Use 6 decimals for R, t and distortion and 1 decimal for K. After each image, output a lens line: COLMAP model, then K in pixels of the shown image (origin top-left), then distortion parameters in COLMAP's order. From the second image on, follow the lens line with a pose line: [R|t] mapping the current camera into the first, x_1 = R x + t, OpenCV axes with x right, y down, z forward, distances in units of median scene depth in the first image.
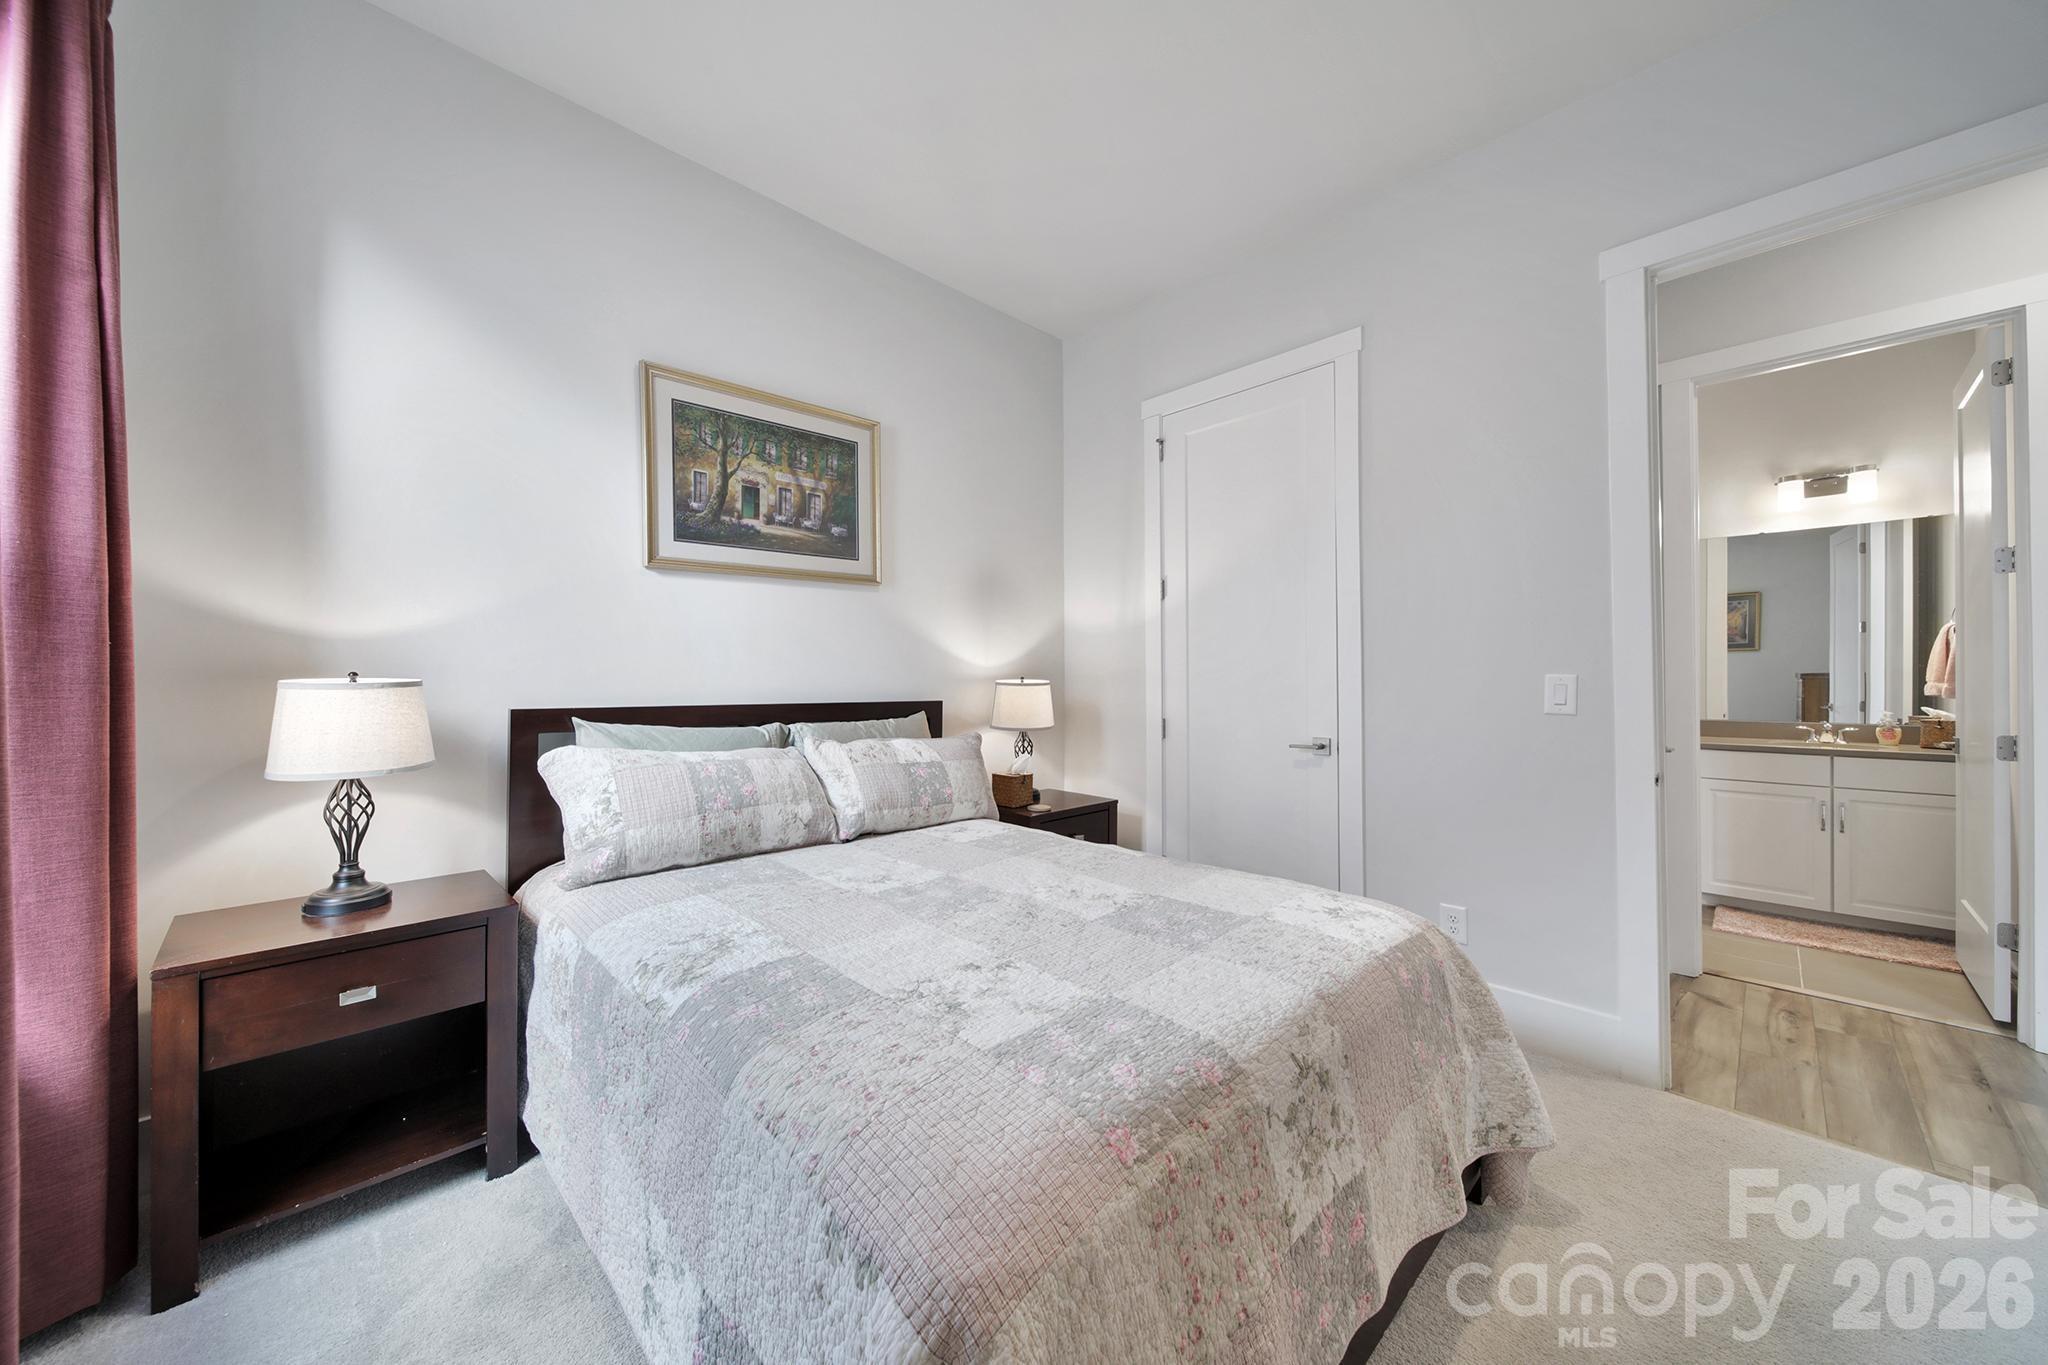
lens RADIAL K [[721.6, 0, 1016.5], [0, 721.6, 679.4], [0, 0, 1]] dist [-0.006502, -0.000006]
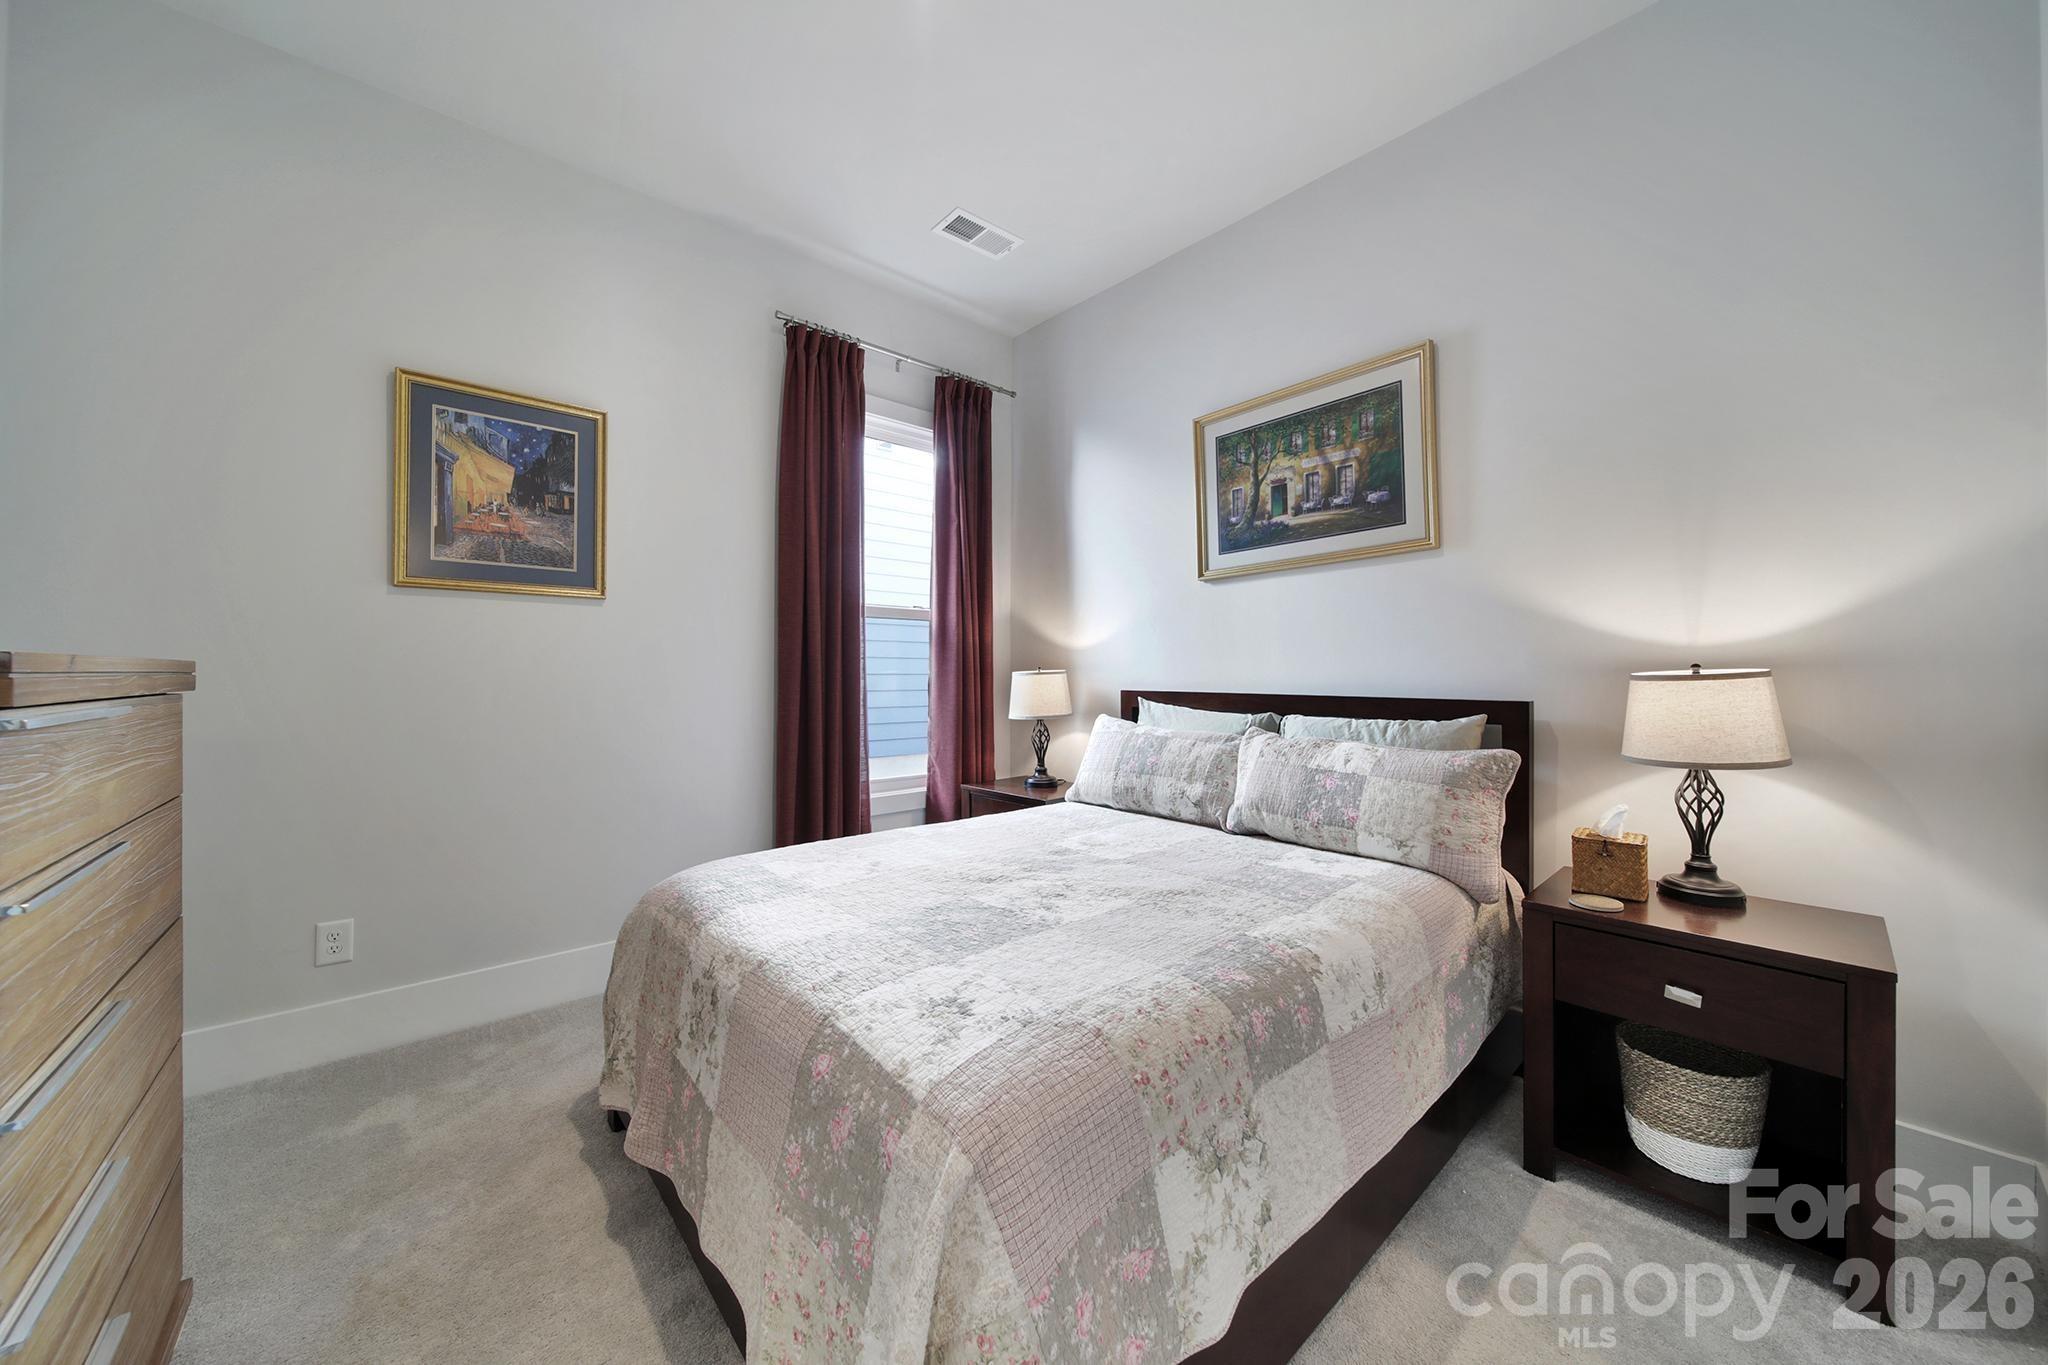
lens RADIAL K [[721.6, 0, 1016.5], [0, 721.6, 679.4], [0, 0, 1]] dist [-0.006502, -0.000006]
pose [[-0.051162, 0.009452, -0.998646, 0.699368], [0.003806, 0.999950, 0.009269, 0.002118], [0.998683, -0.003327, -0.051196, 0.681270]]
